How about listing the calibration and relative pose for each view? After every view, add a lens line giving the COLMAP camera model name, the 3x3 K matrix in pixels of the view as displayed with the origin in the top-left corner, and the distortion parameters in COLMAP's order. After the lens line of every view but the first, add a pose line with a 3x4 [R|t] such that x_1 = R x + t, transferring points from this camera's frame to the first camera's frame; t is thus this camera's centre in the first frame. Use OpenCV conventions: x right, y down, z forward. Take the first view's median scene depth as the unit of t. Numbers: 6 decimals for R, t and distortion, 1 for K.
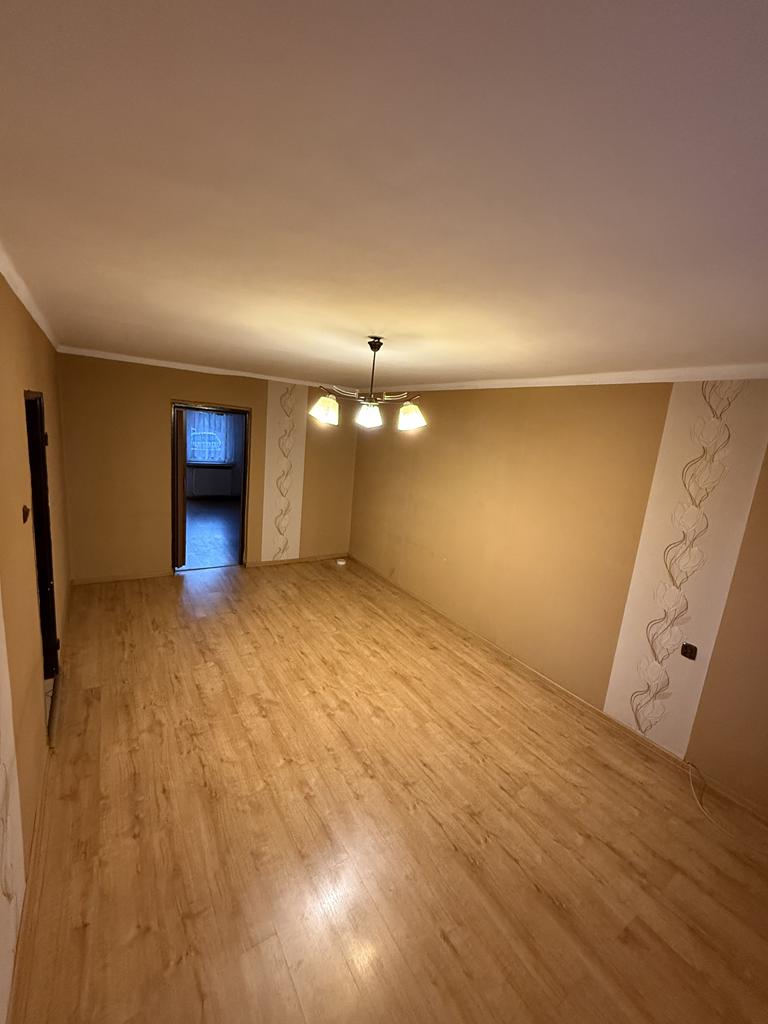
lens RADIAL K [[410.8, 0, 384.4], [0, 410.8, 511.2], [0, 0, 1]] dist [-0.002824, 0.000024]
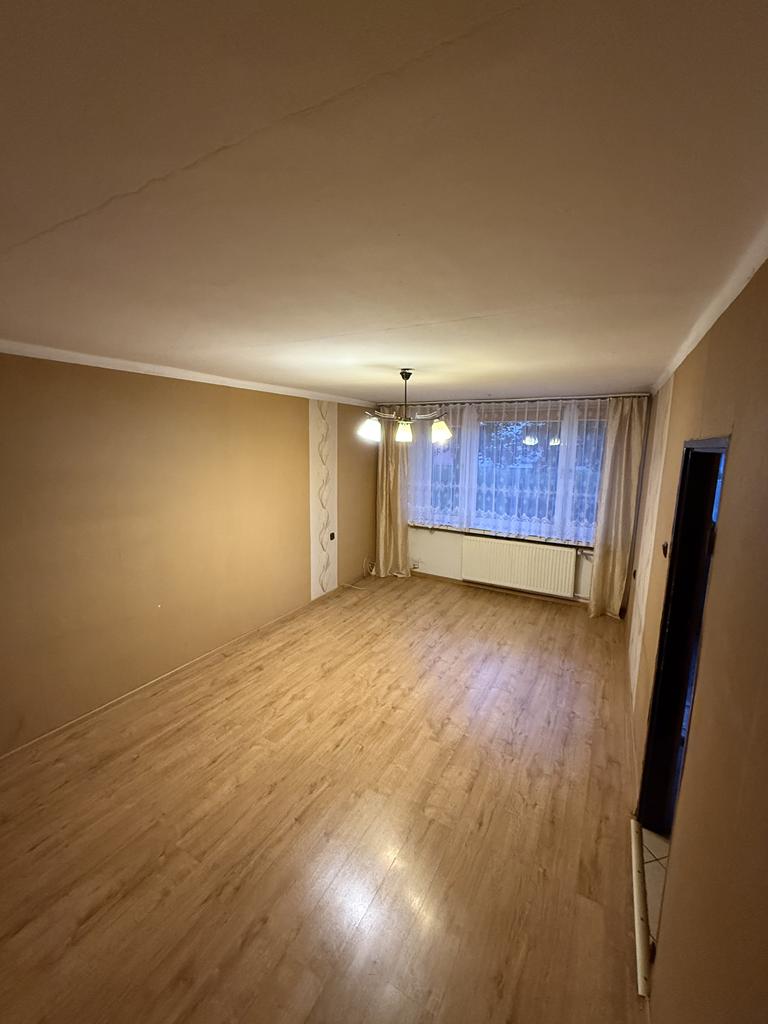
lens RADIAL K [[410.8, 0, 383.0], [0, 410.8, 514.8], [0, 0, 1]] dist [-0.002824, 0.000024]
pose [[-0.442429, -0.254395, 0.859965, -0.988097], [0.120273, 0.933428, 0.338004, -0.375406], [-0.888702, 0.252974, -0.382378, 1.406943]]
